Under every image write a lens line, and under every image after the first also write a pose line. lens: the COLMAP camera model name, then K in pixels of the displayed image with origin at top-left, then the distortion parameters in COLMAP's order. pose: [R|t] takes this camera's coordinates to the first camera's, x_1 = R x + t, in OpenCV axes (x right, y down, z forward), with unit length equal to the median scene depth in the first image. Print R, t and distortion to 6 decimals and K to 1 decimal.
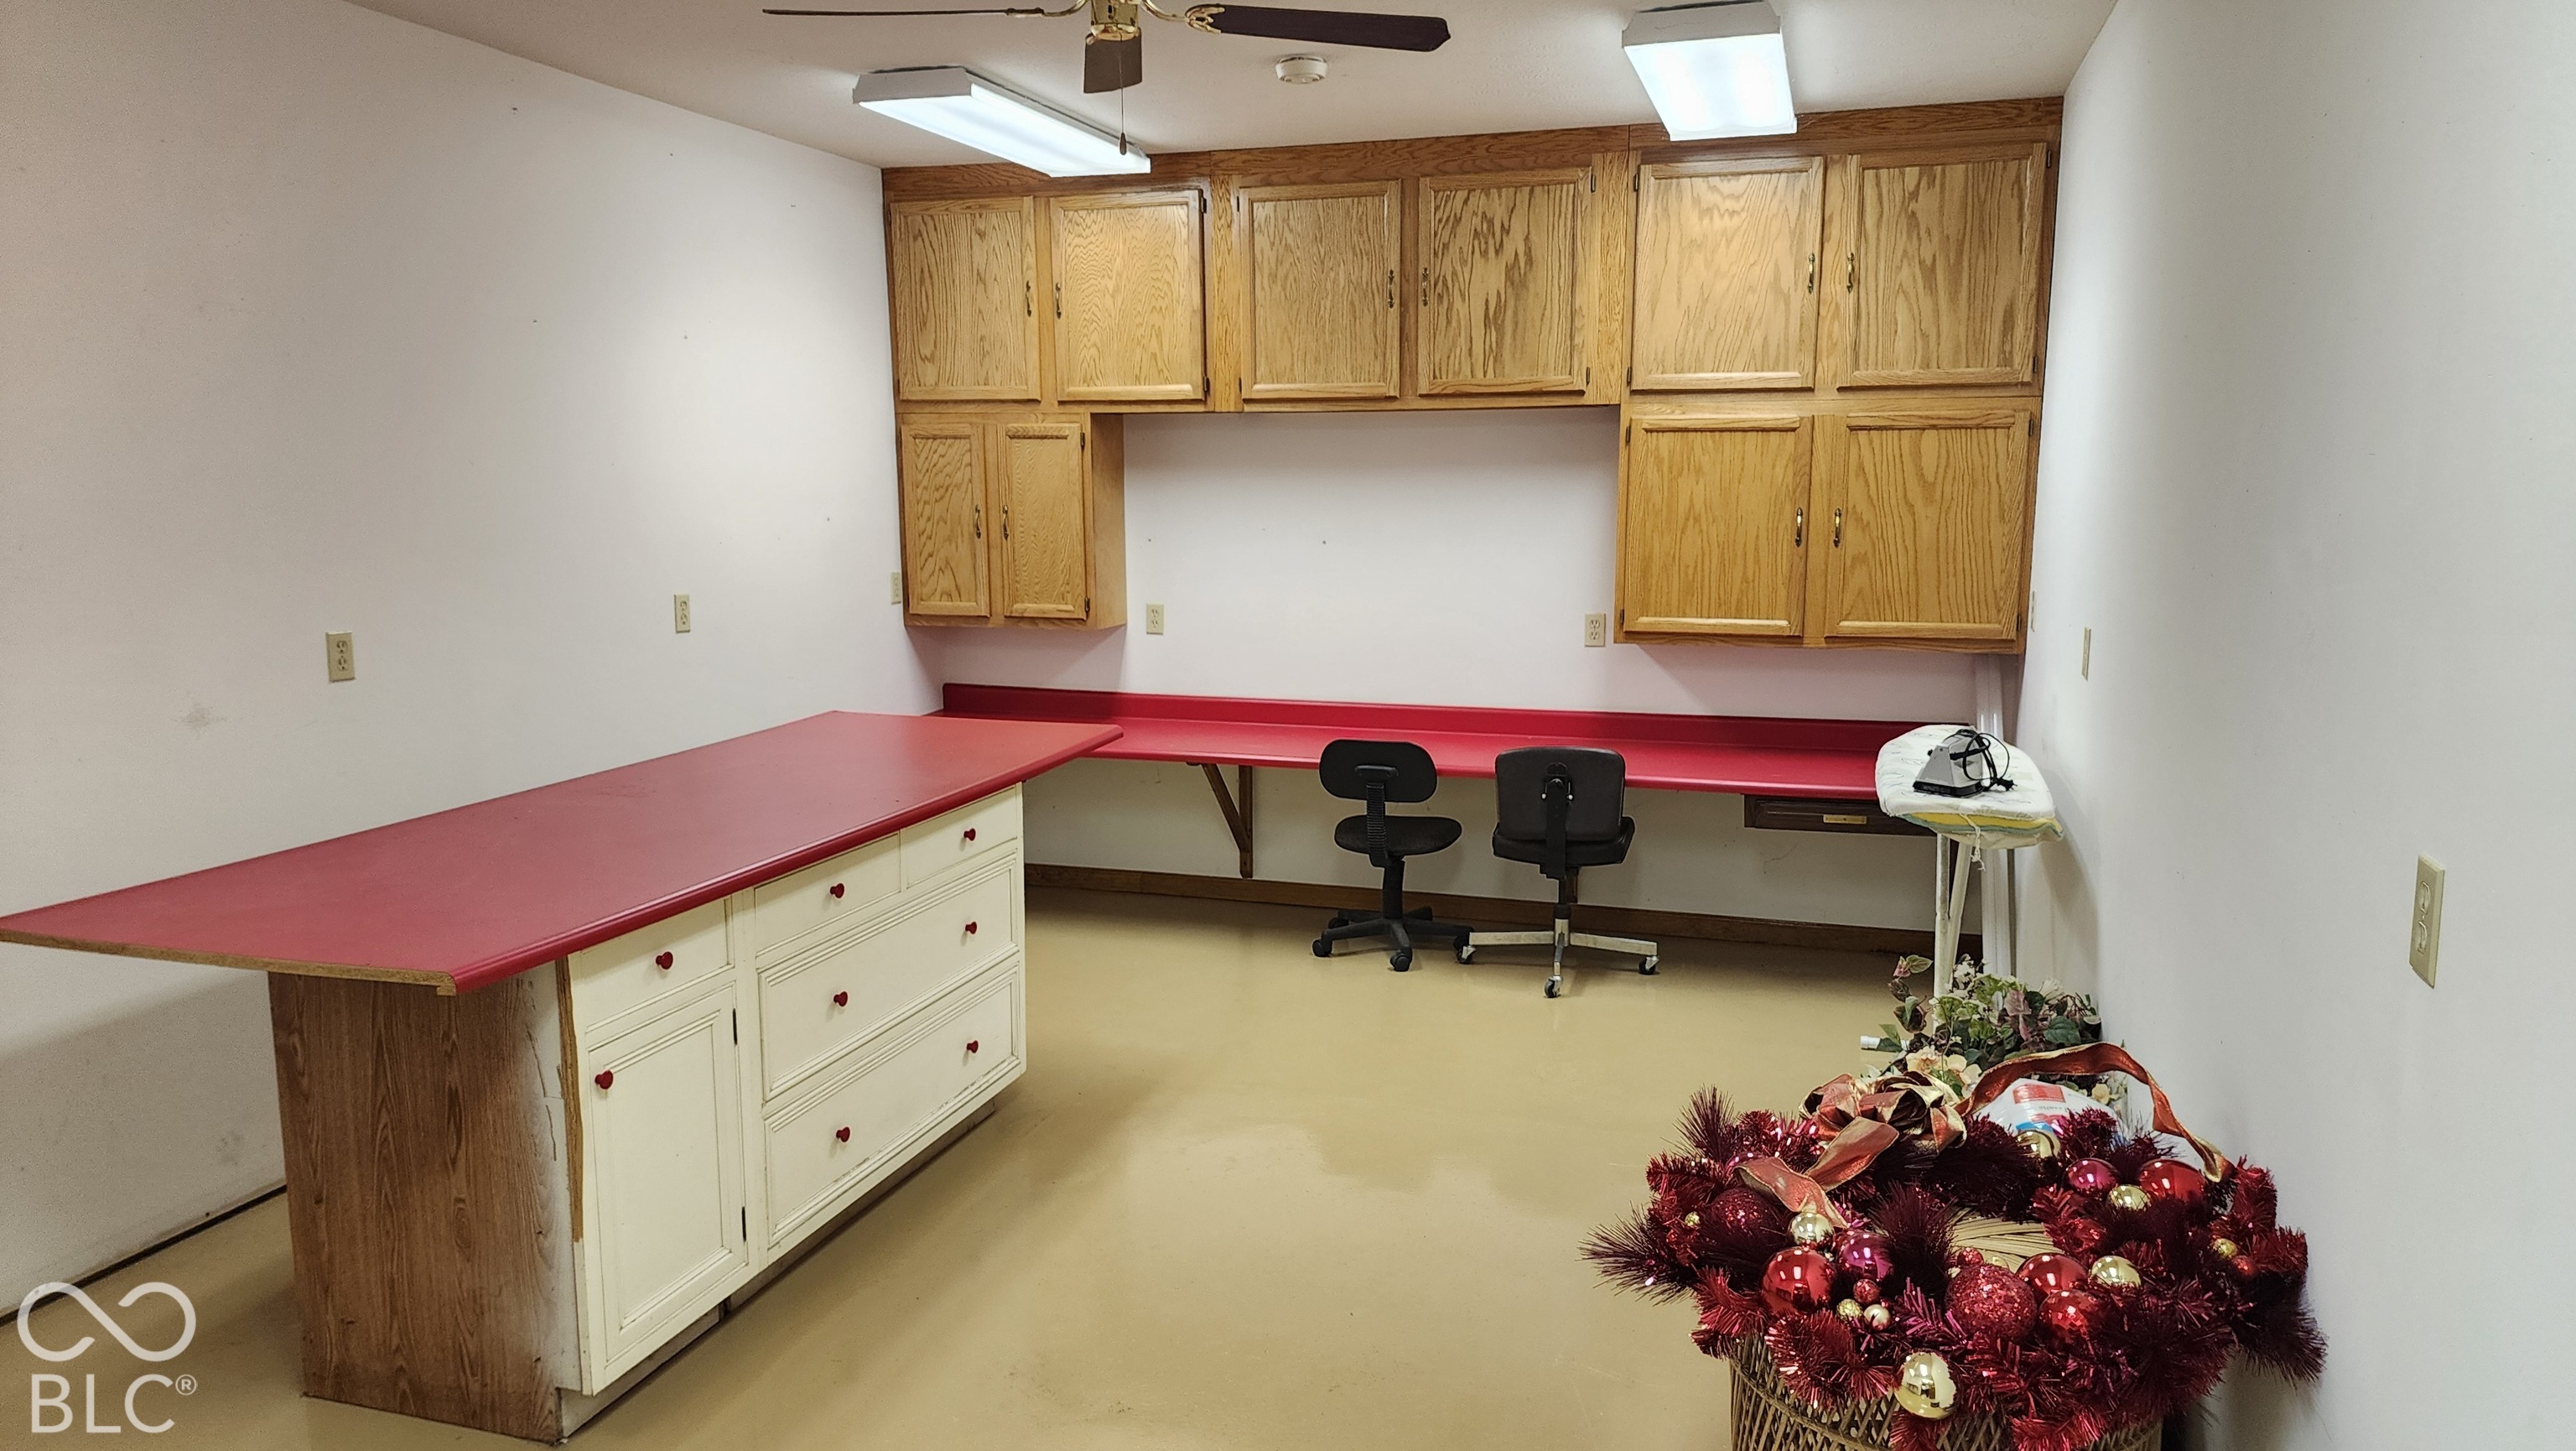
lens RADIAL K [[1721.5, 0, 1268.3], [0, 1721.5, 728.9], [0, 0, 1]] dist [0.066731, -0.056516]
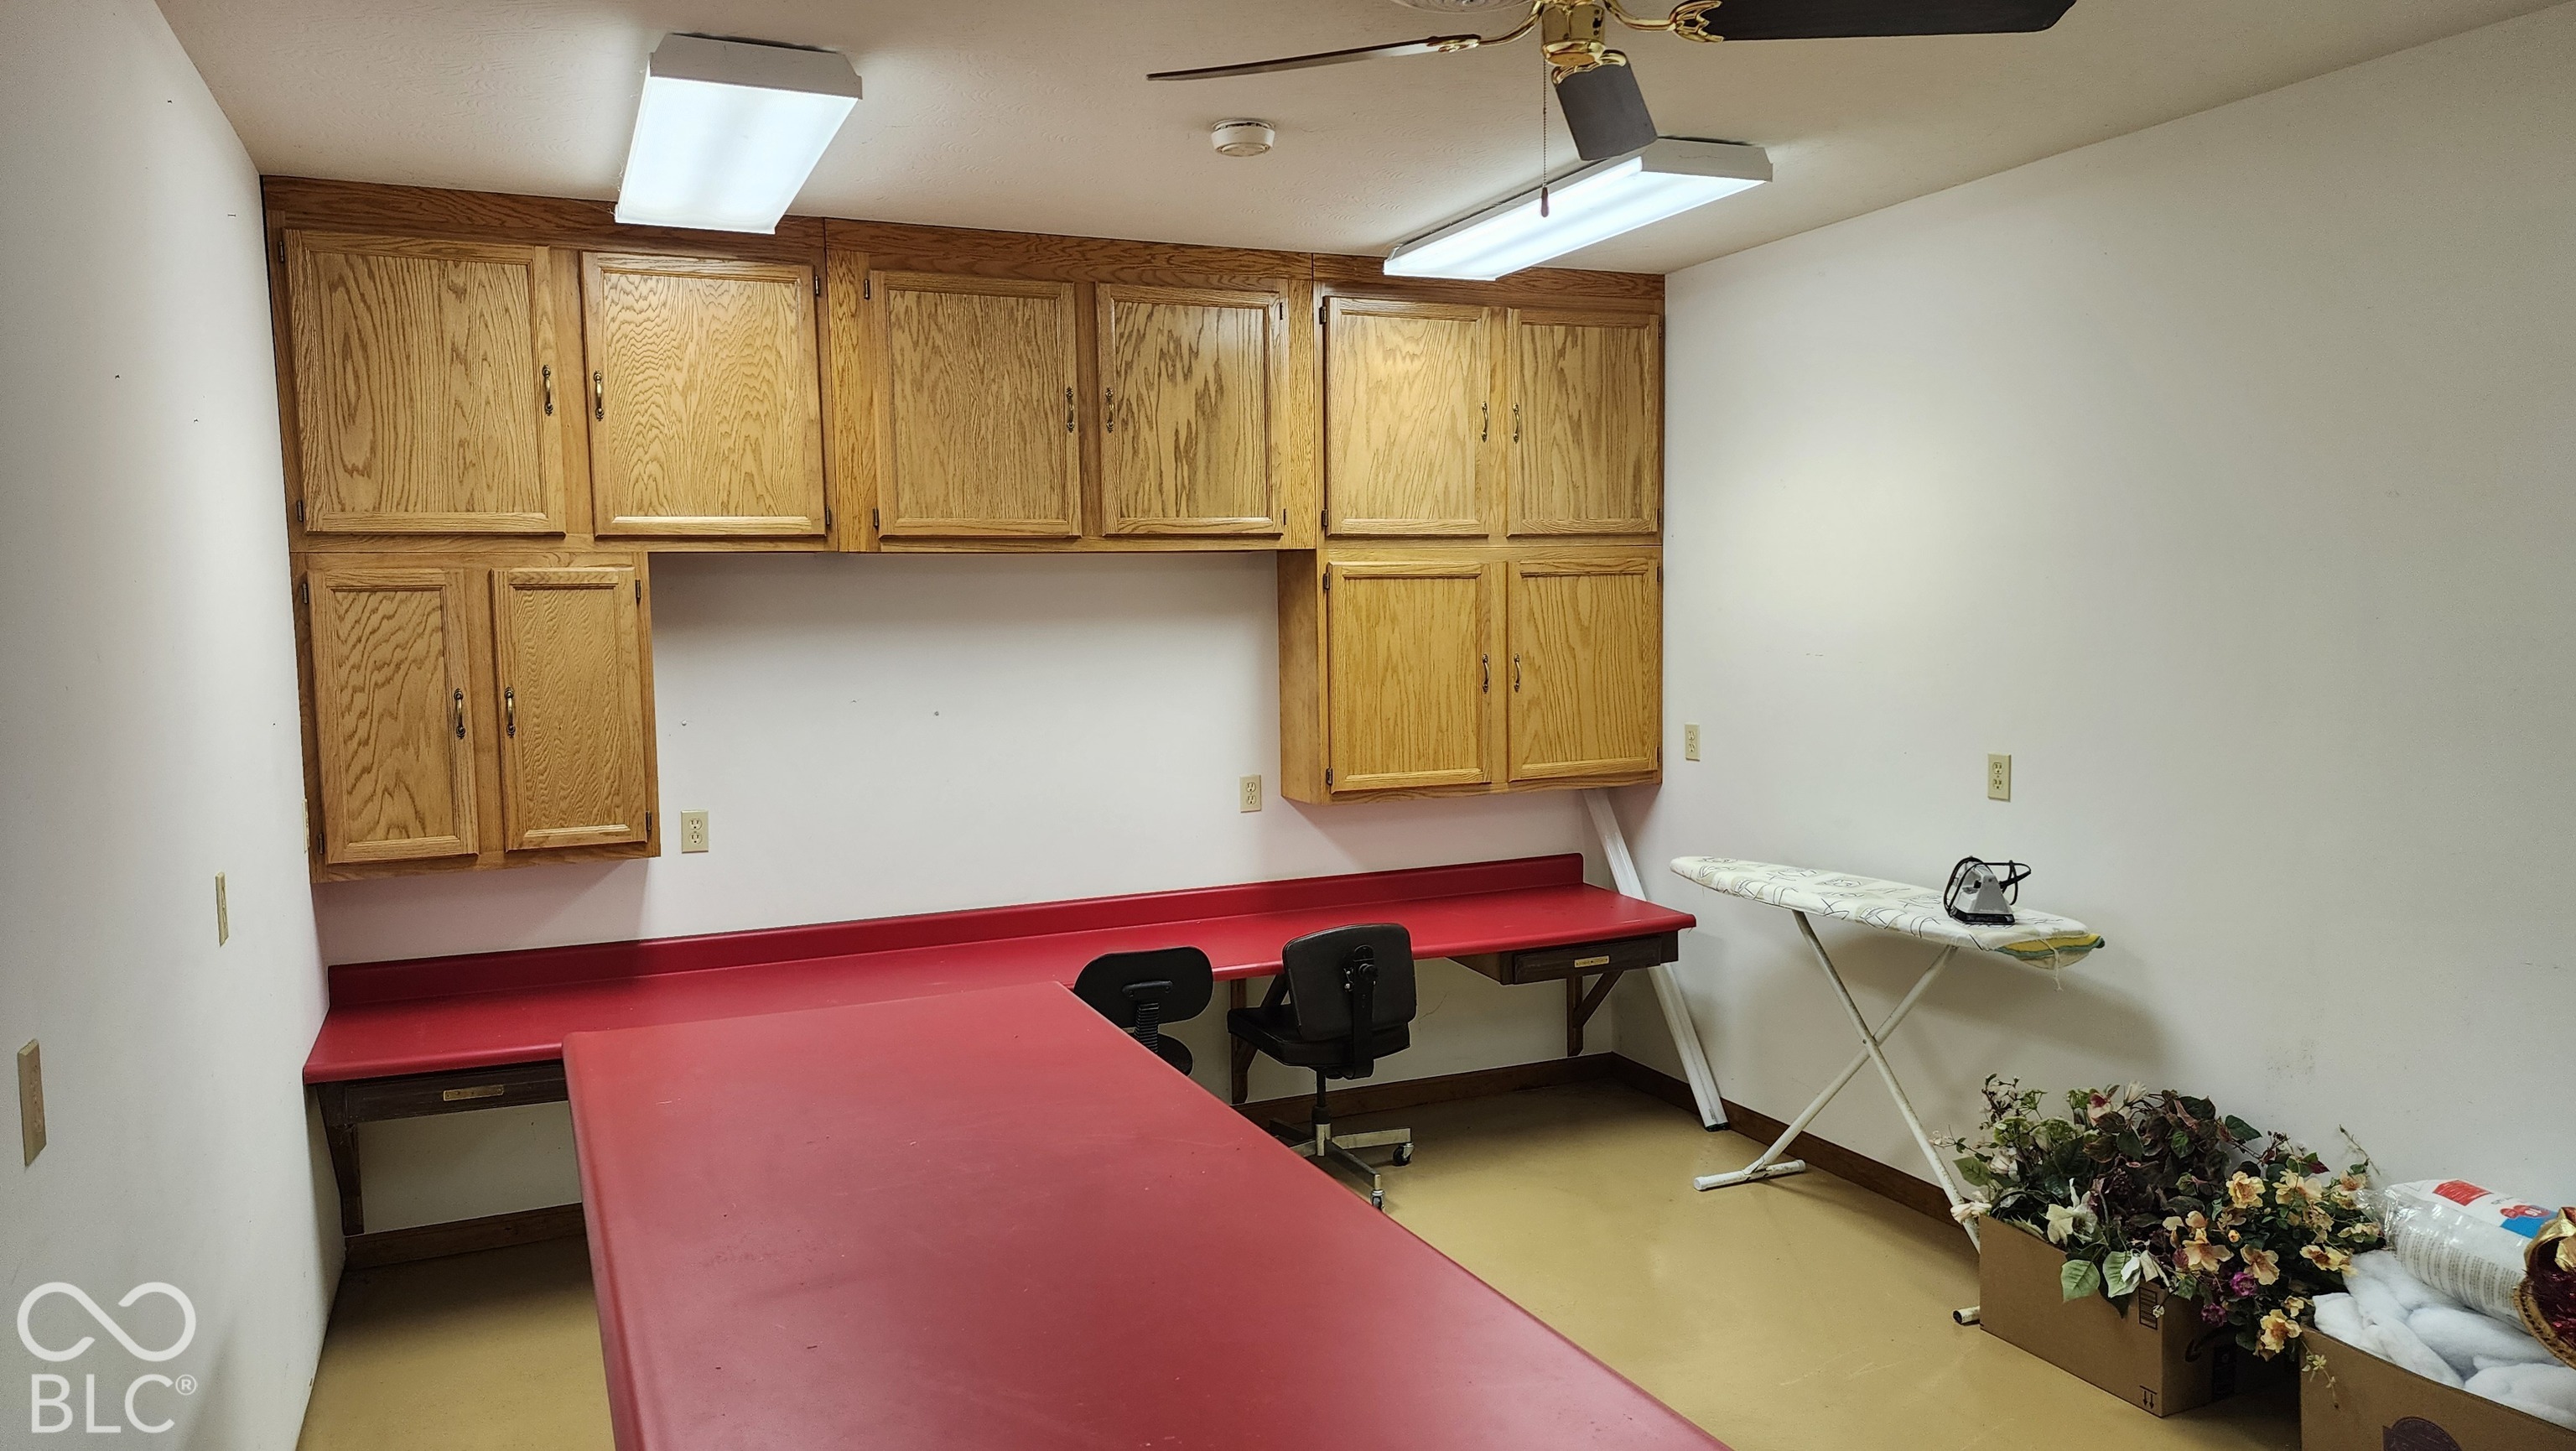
lens RADIAL K [[1721.5, 0, 1280.5], [0, 1721.5, 733.8], [0, 0, 1]] dist [0.066731, -0.056516]
pose [[0.759603, -0.062942, 0.647335, -0.406931], [0.114074, 0.992771, -0.037328, -0.057351], [-0.640305, 0.102199, 0.761291, 0.321246]]
